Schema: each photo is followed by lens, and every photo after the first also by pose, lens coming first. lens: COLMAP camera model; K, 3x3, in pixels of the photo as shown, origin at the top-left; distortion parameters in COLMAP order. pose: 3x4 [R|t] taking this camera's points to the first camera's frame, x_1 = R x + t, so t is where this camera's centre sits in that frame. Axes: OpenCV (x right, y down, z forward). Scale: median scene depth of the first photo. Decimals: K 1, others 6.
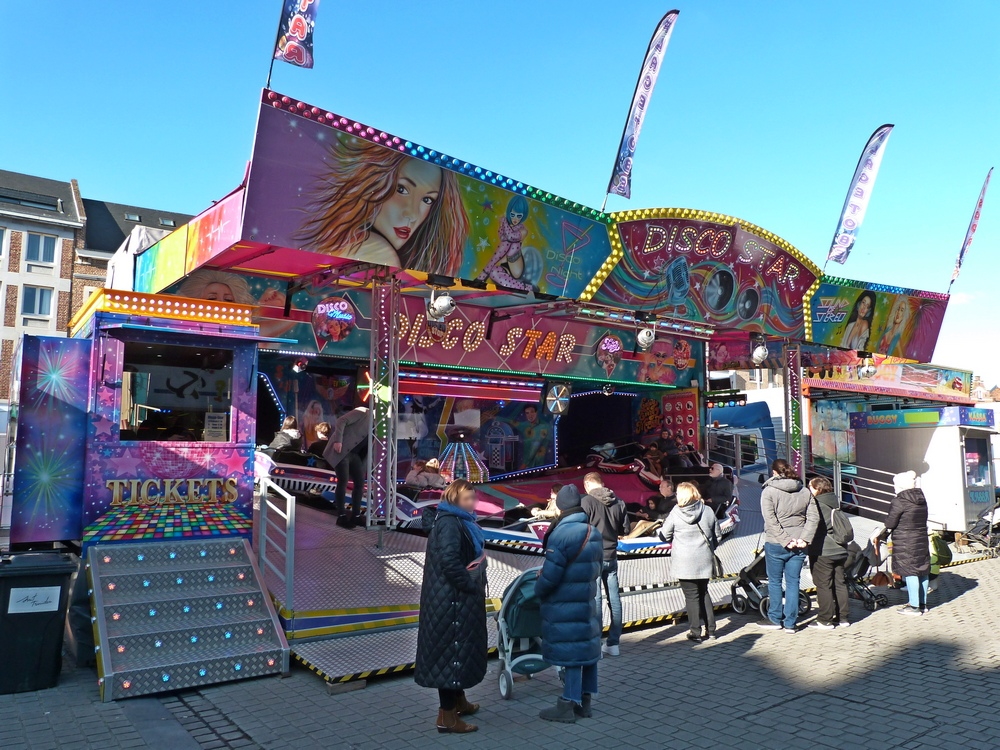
lens RADIAL K [[751.1, 0, 500.0], [0, 751.1, 375.0], [0, 0, 1]] dist [-0.034069, 0.026788]
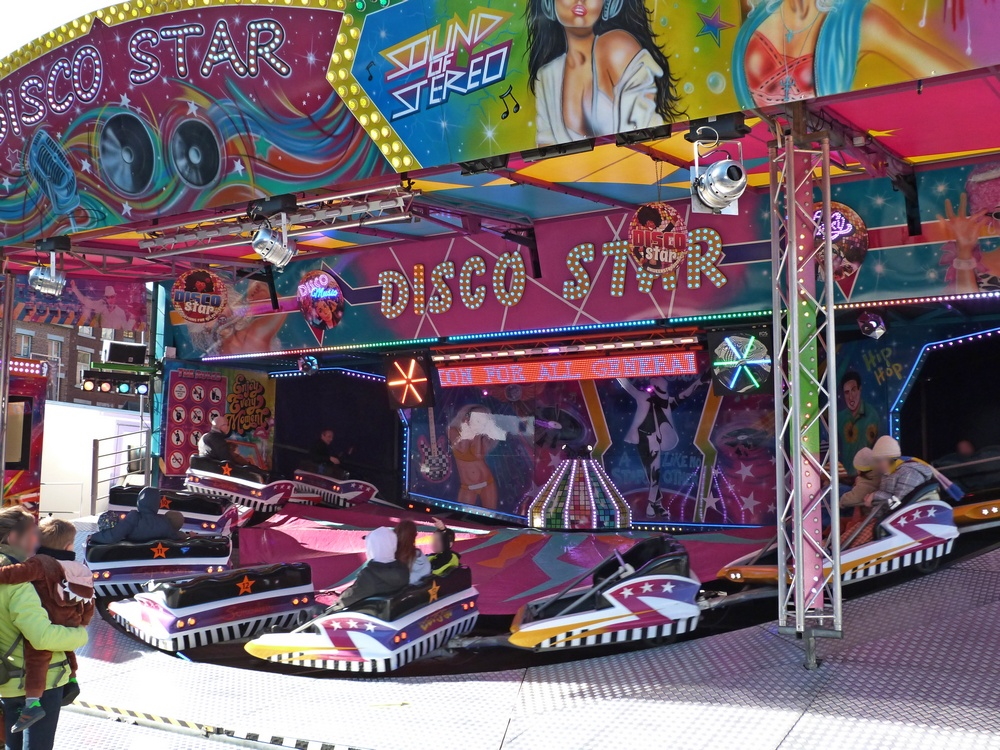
lens RADIAL K [[1098.1, 0, 500.0], [0, 1098.1, 375.0], [0, 0, 1]] dist [-0.022927, -0.008846]
pose [[0.351391, -0.095761, -0.931319, 0.858027], [0.097256, 0.993107, -0.065419, 0.089779], [0.931164, -0.067589, 0.358282, 0.768018]]
